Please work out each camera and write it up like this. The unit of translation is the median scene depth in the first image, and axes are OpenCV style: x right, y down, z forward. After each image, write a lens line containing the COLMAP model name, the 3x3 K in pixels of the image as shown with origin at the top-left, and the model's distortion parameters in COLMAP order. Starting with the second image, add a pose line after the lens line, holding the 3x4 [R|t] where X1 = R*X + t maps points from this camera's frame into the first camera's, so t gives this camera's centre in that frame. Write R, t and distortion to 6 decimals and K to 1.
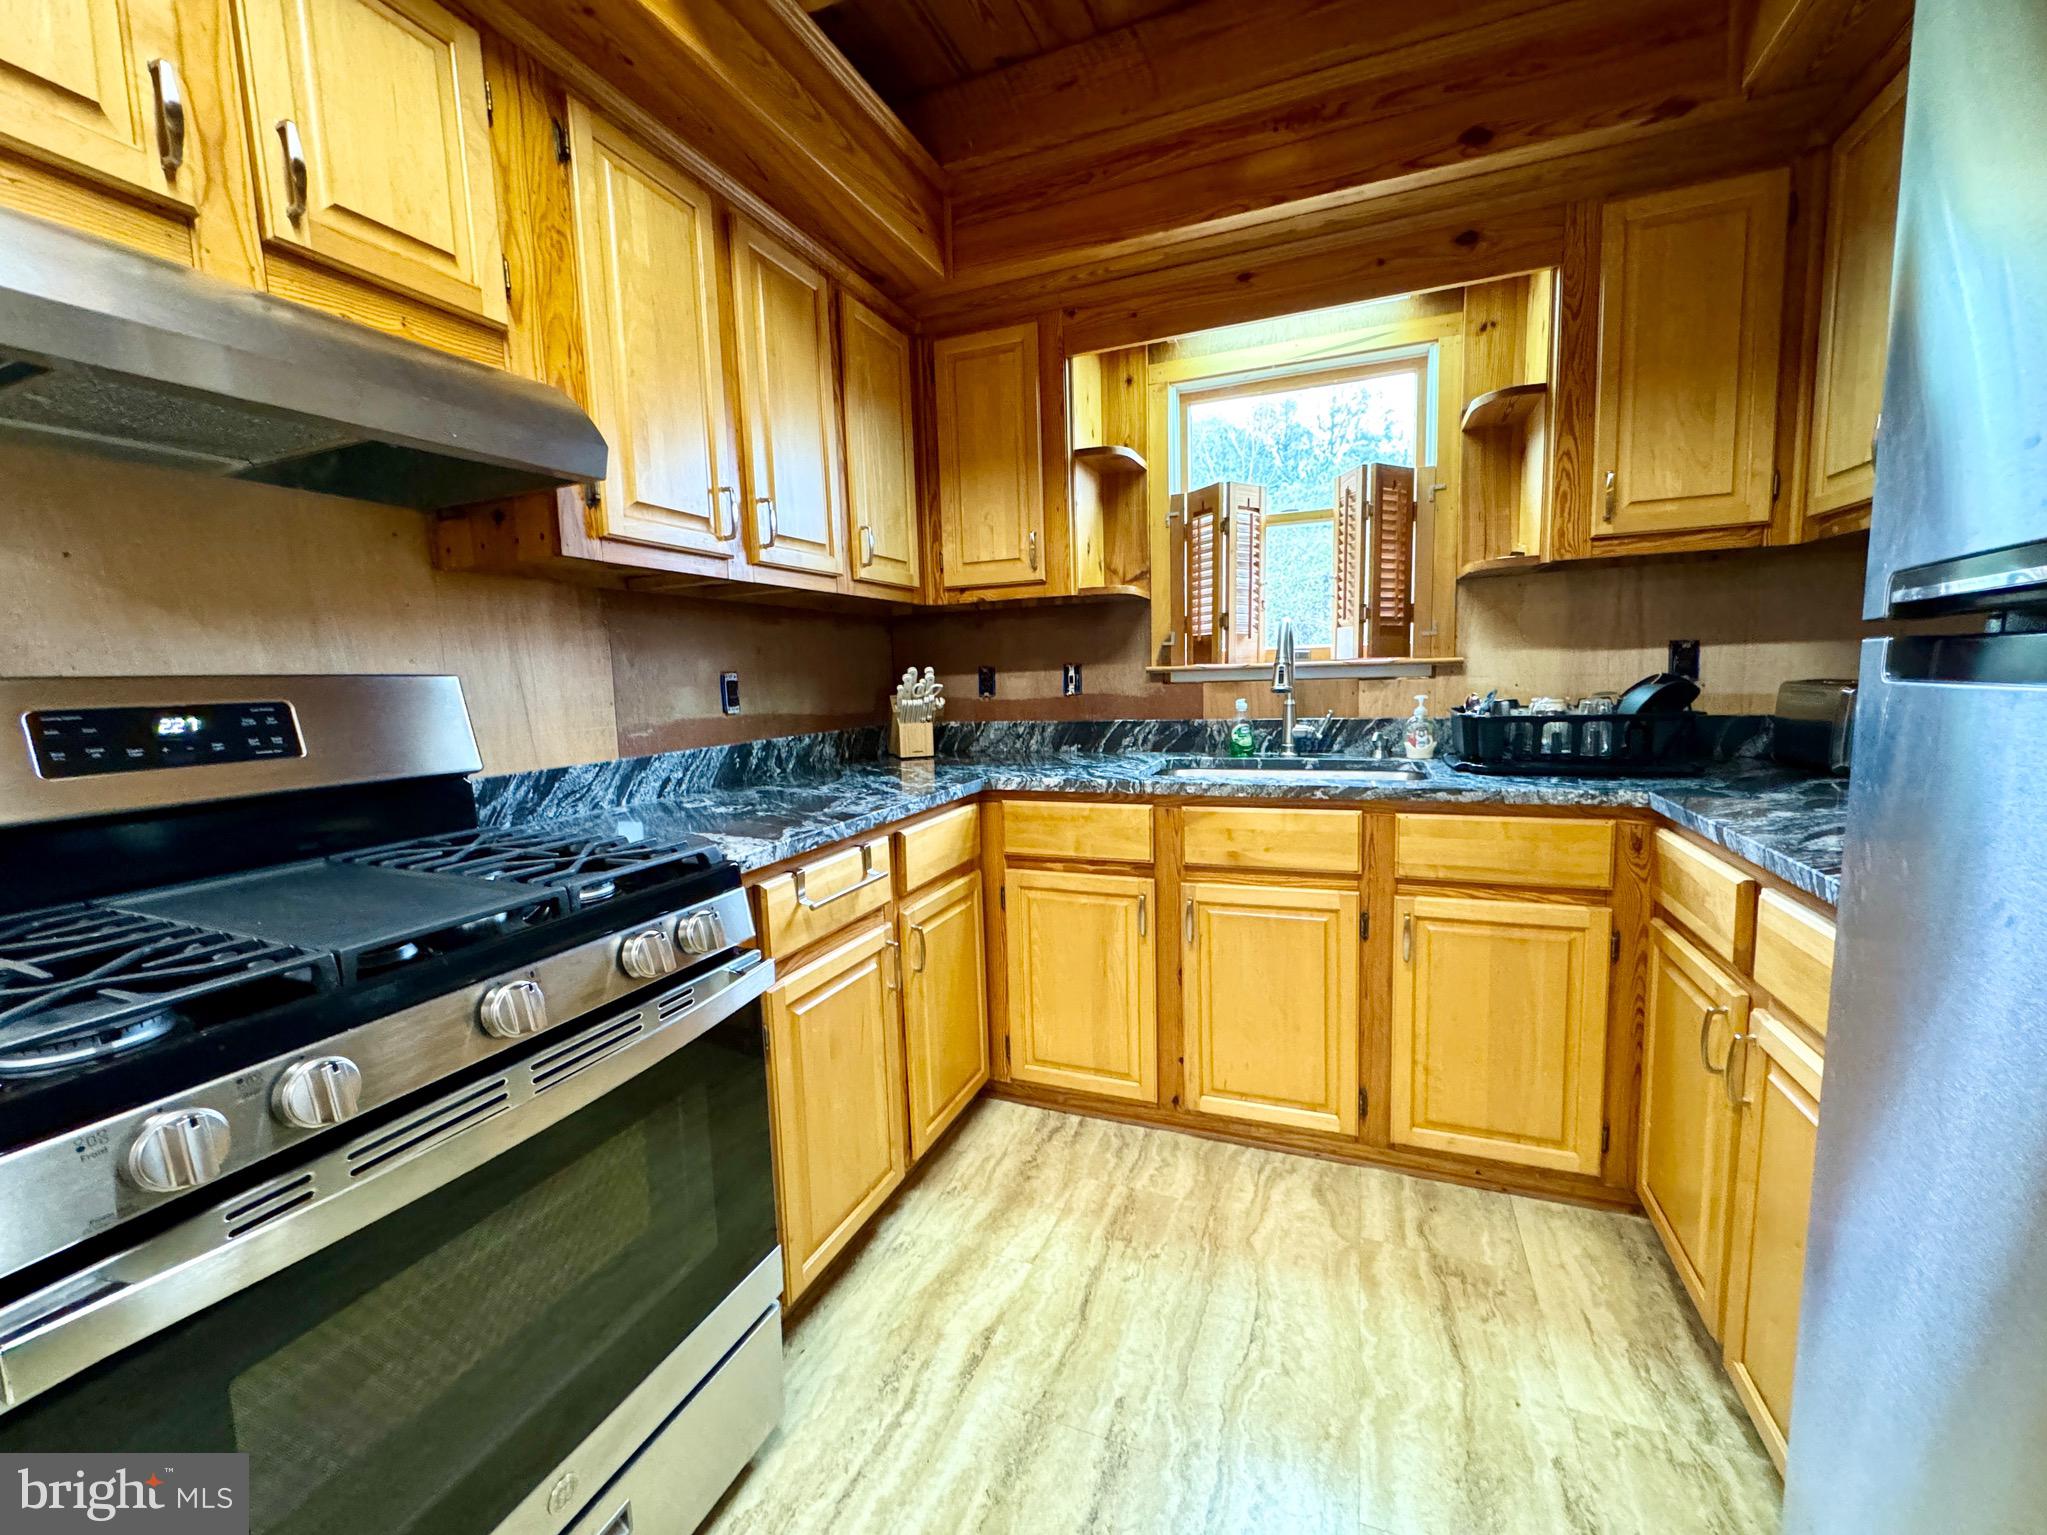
lens RADIAL K [[821.6, 0, 1015.6], [0, 821.6, 763.2], [0, 0, 1]] dist [-0.000381, 0.000643]
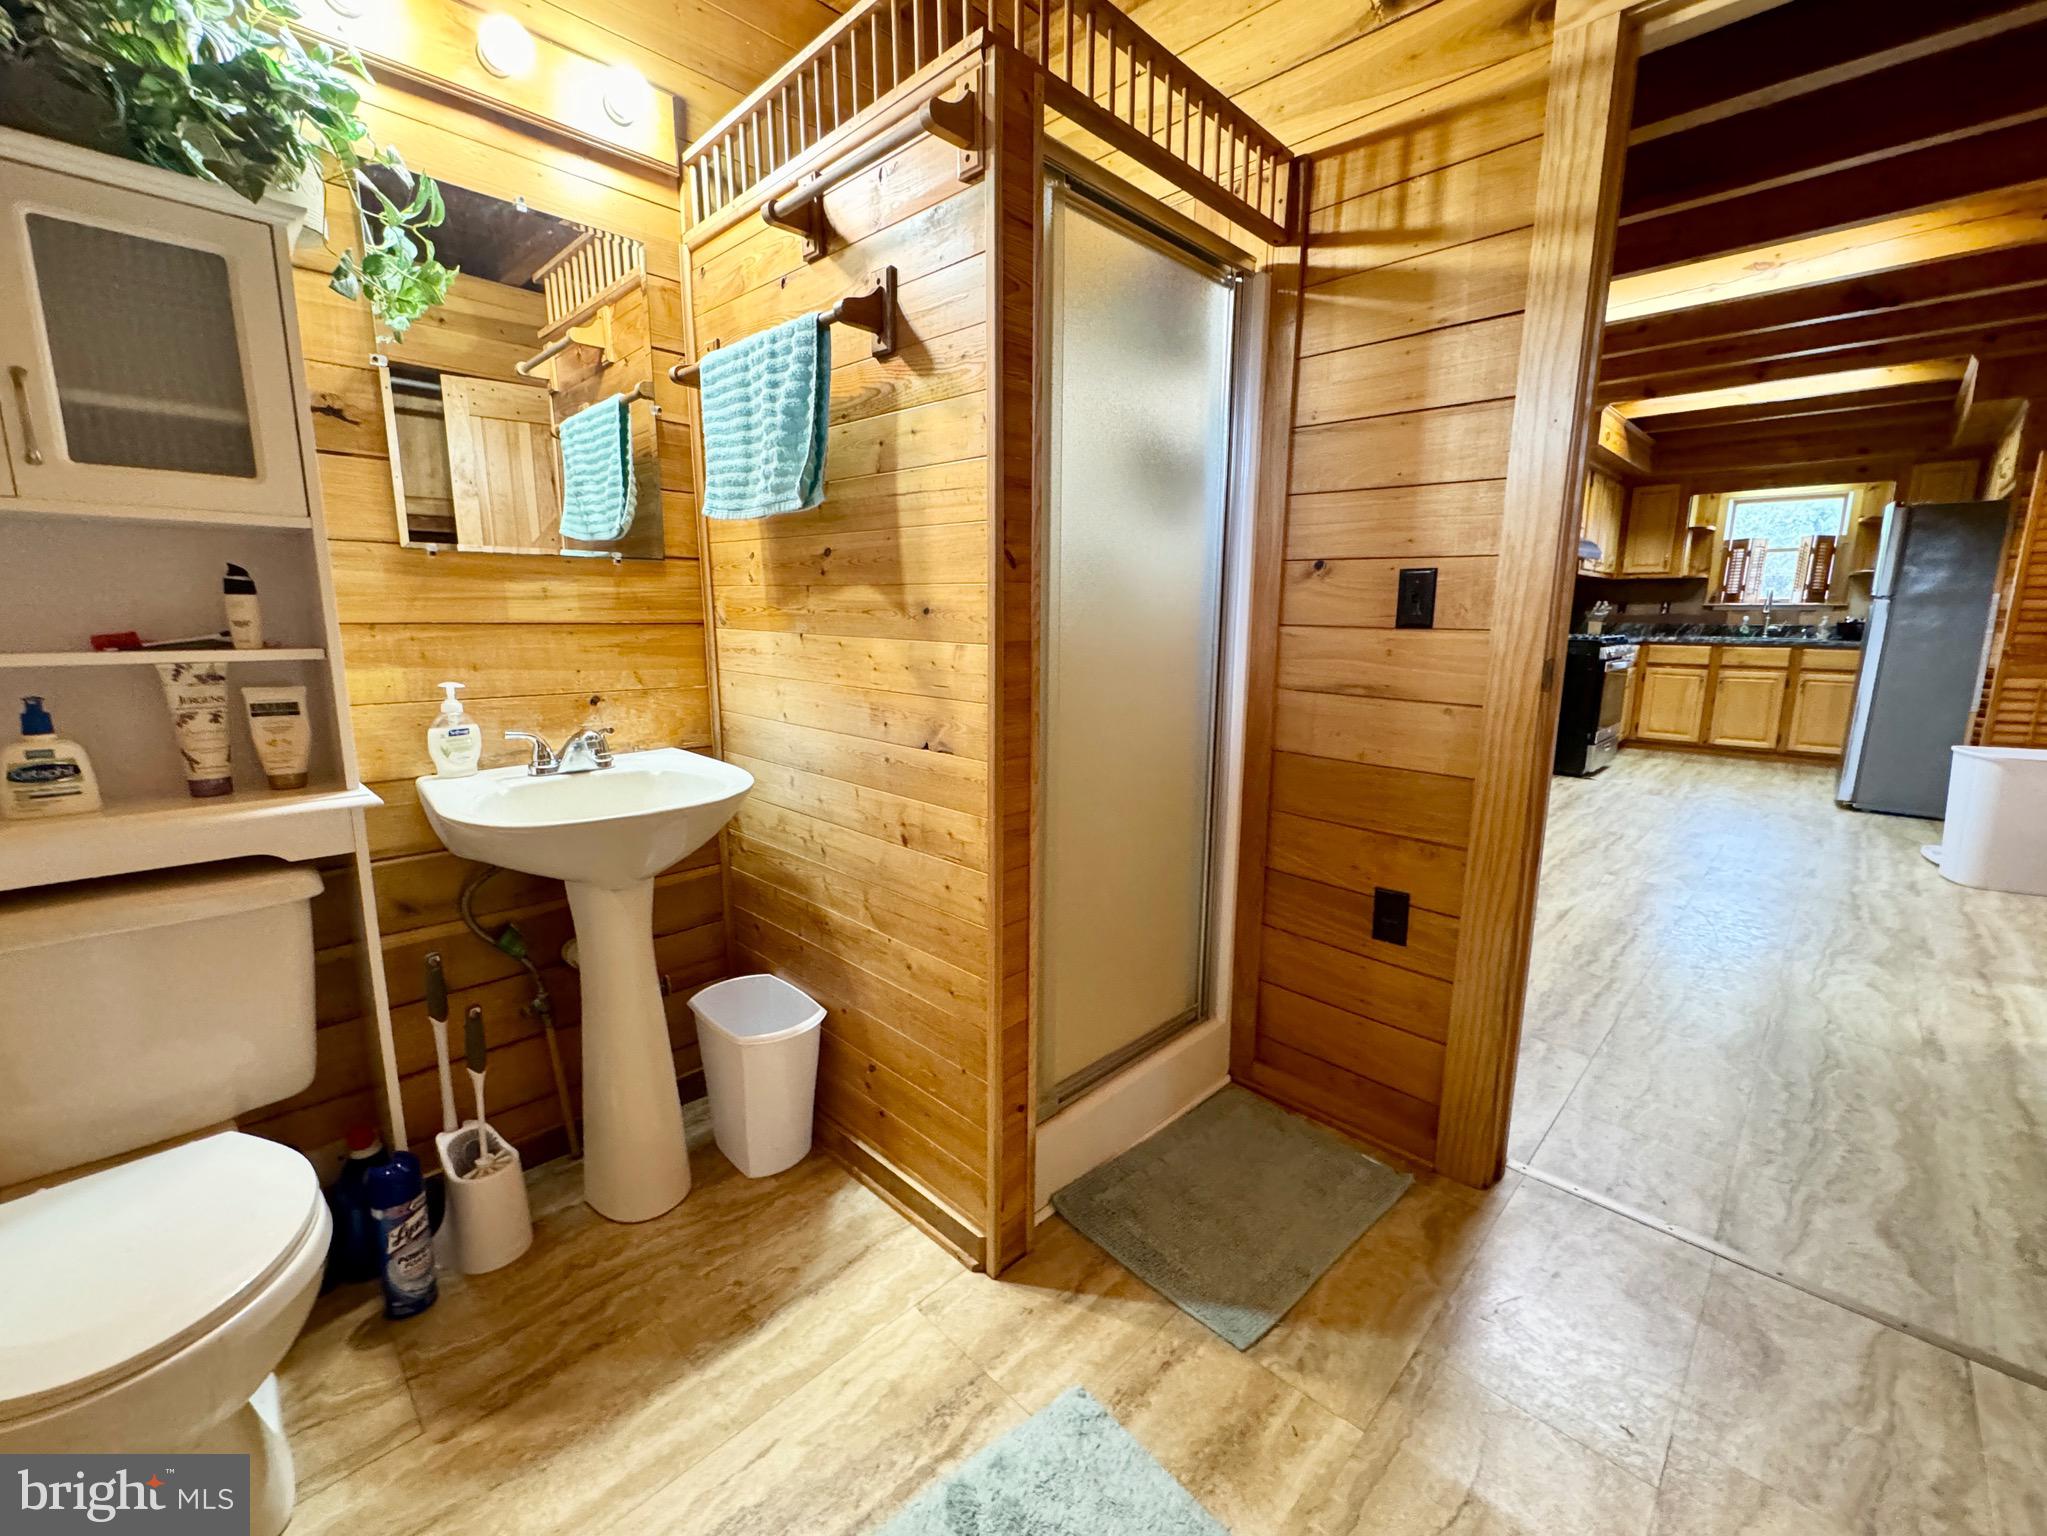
lens RADIAL K [[821.6, 0, 1040.3], [0, 821.6, 769.3], [0, 0, 1]] dist [-0.000381, 0.000643]
pose [[0.932153, 0.105932, -0.346221, -0.954941], [-0.078218, 0.992579, 0.093104, 0.371059], [0.353514, -0.059706, 0.933522, -2.527144]]
